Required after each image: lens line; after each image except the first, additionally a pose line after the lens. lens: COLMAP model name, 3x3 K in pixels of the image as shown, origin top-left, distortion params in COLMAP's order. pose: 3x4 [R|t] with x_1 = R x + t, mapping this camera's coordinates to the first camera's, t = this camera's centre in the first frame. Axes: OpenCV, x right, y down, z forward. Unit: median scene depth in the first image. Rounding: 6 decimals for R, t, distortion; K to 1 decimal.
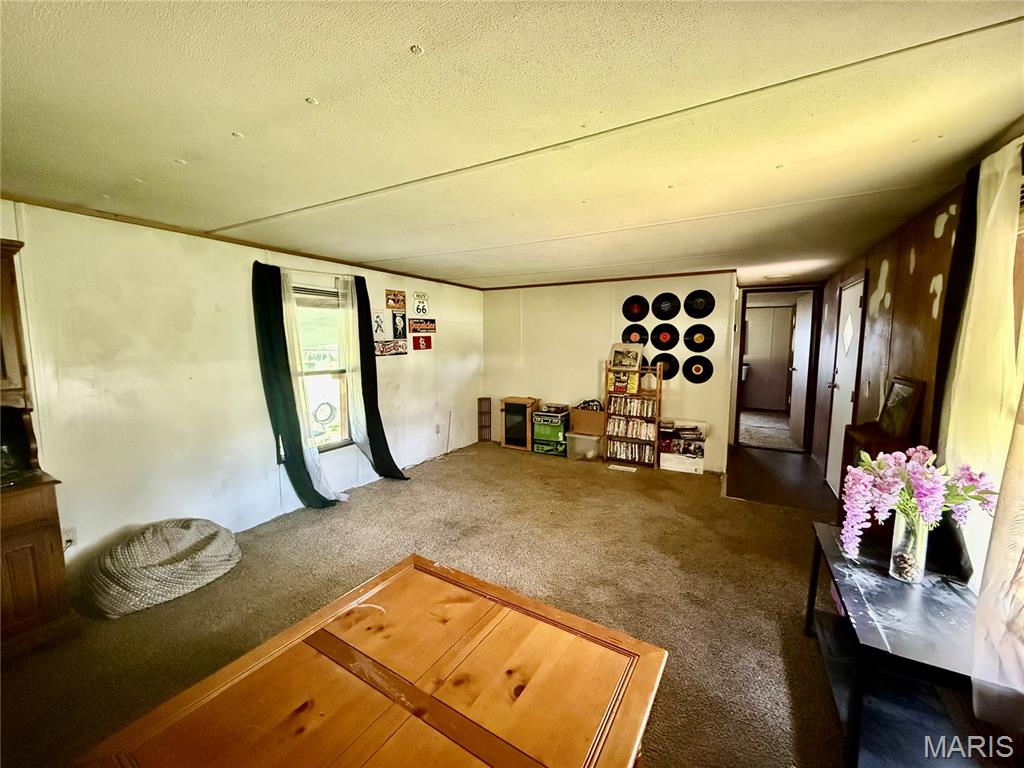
lens RADIAL K [[410.1, 0, 505.6], [0, 410.1, 380.6], [0, 0, 1]] dist [-0.002505, 0.001111]
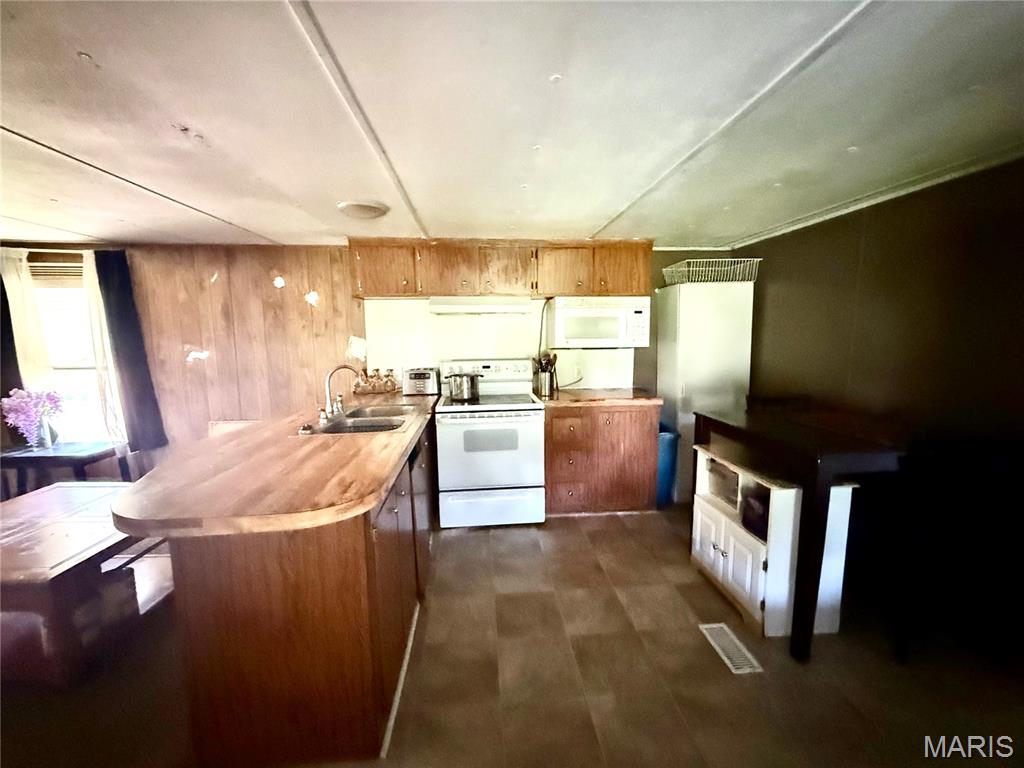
lens RADIAL K [[410.1, 0, 507.2], [0, 410.1, 382.6], [0, 0, 1]] dist [-0.002505, 0.001111]
pose [[-0.562025, -0.102016, 0.820805, -0.687949], [0.084912, 0.980005, 0.179944, -0.007439], [-0.822750, 0.170829, -0.542125, 0.041083]]
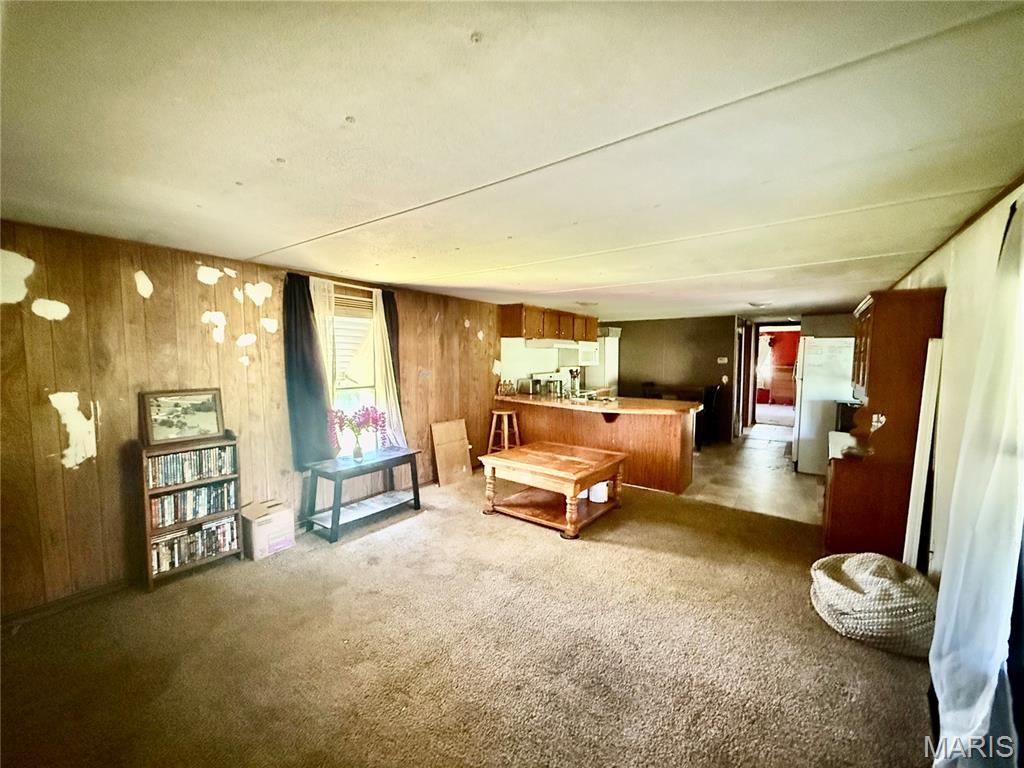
lens RADIAL K [[410.1, 0, 507.1], [0, 410.1, 382.1], [0, 0, 1]] dist [-0.002505, 0.001111]
pose [[-0.993339, -0.014113, 0.114359, -0.047573], [0.004498, 0.986965, 0.160870, -0.110780], [-0.115138, 0.160313, -0.980328, 1.058954]]
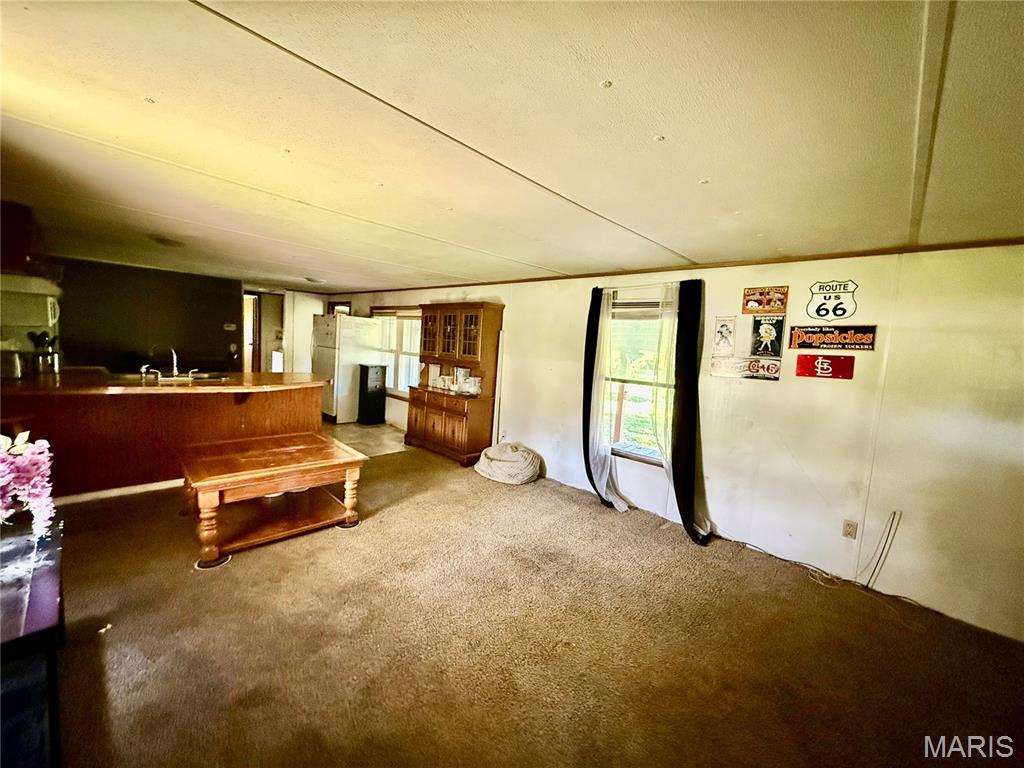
lens RADIAL K [[410.1, 0, 511.9], [0, 410.1, 380.5], [0, 0, 1]] dist [-0.002505, 0.001111]
pose [[-0.232439, 0.071211, -0.970001, 0.497504], [-0.157569, 0.981384, 0.109804, -0.069711], [0.959763, 0.178365, -0.216891, 0.735331]]
